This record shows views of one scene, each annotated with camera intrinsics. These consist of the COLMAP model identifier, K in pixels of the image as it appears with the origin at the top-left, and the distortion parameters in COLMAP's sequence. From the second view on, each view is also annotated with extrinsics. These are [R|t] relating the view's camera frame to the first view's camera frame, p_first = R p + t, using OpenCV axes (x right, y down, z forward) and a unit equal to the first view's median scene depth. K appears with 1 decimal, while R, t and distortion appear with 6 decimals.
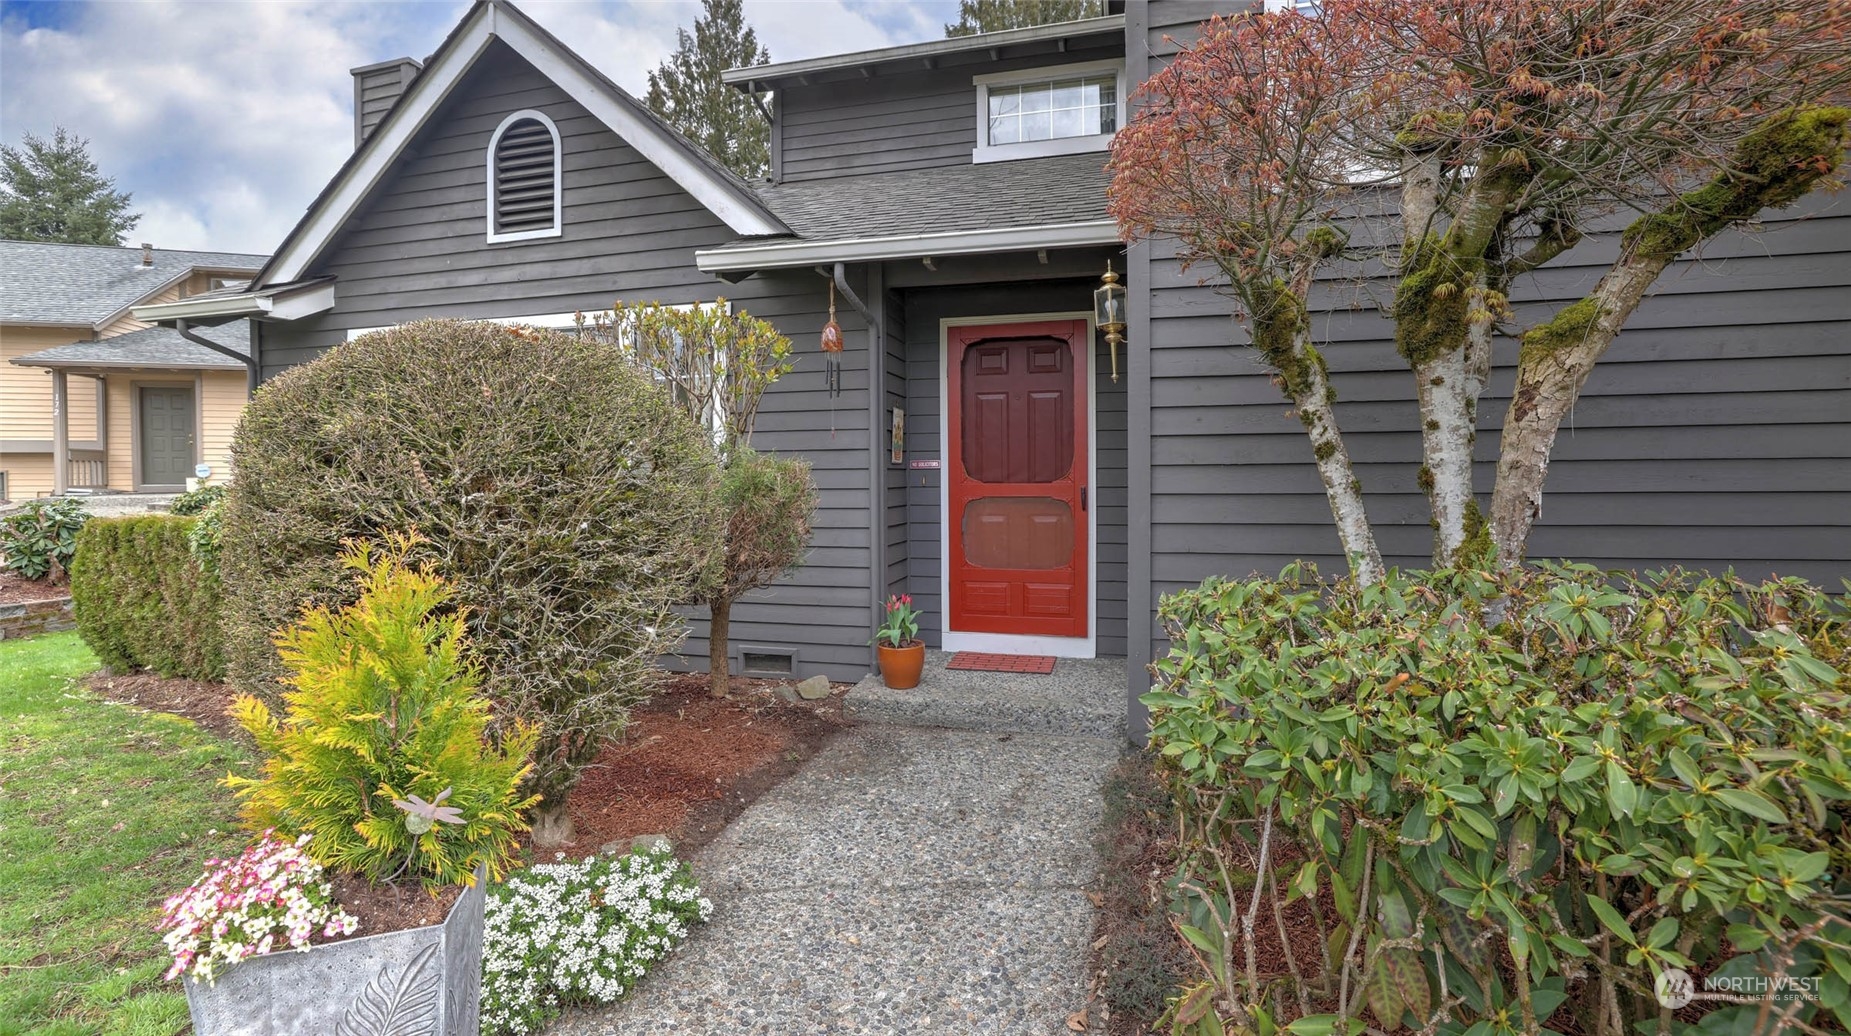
lens RADIAL K [[815.2, 0, 899.1], [0, 815.2, 491.1], [0, 0, 1]] dist [-0.032191, 0.000234]
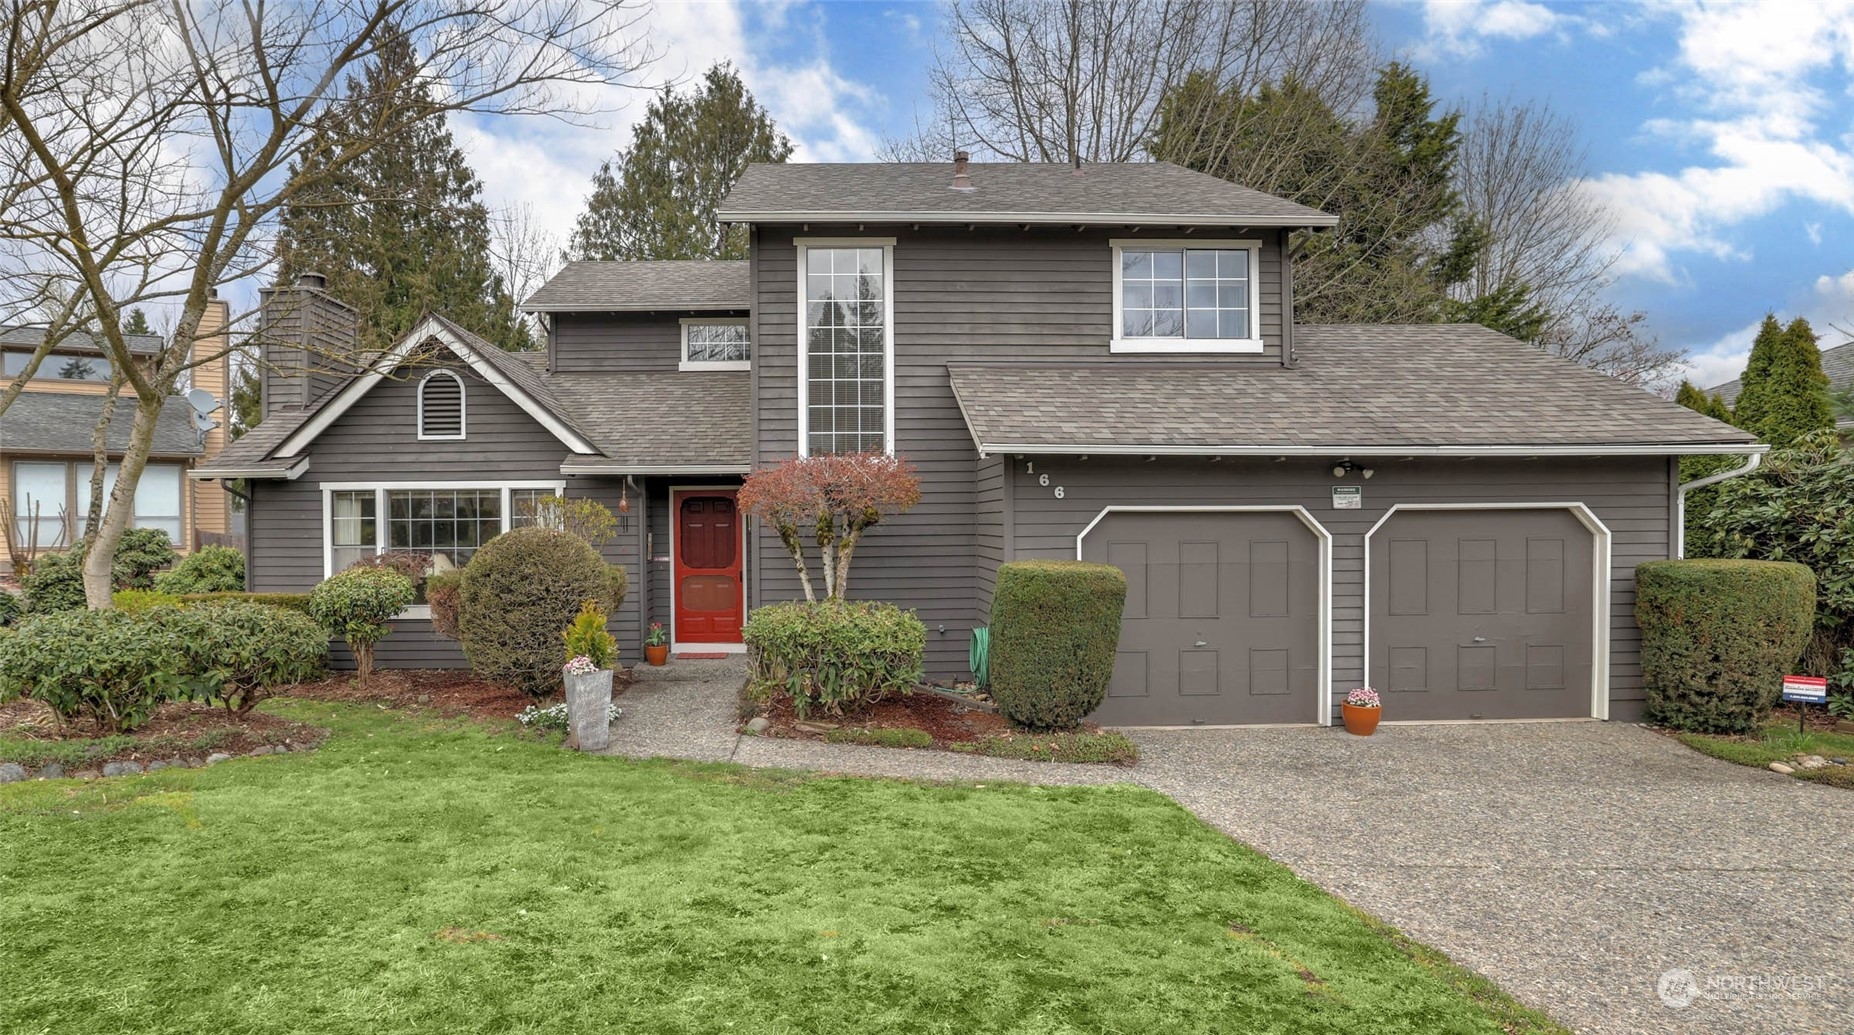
lens RADIAL K [[1241.2, 0, 901.1], [0, 1241.2, 539.6], [0, 0, 1]] dist [-0.039271, 0.001405]
pose [[0.949871, -0.007616, 0.312550, -0.366818], [0.002375, 0.999850, 0.017145, -0.134208], [-0.312634, -0.015543, 0.949746, -2.099963]]
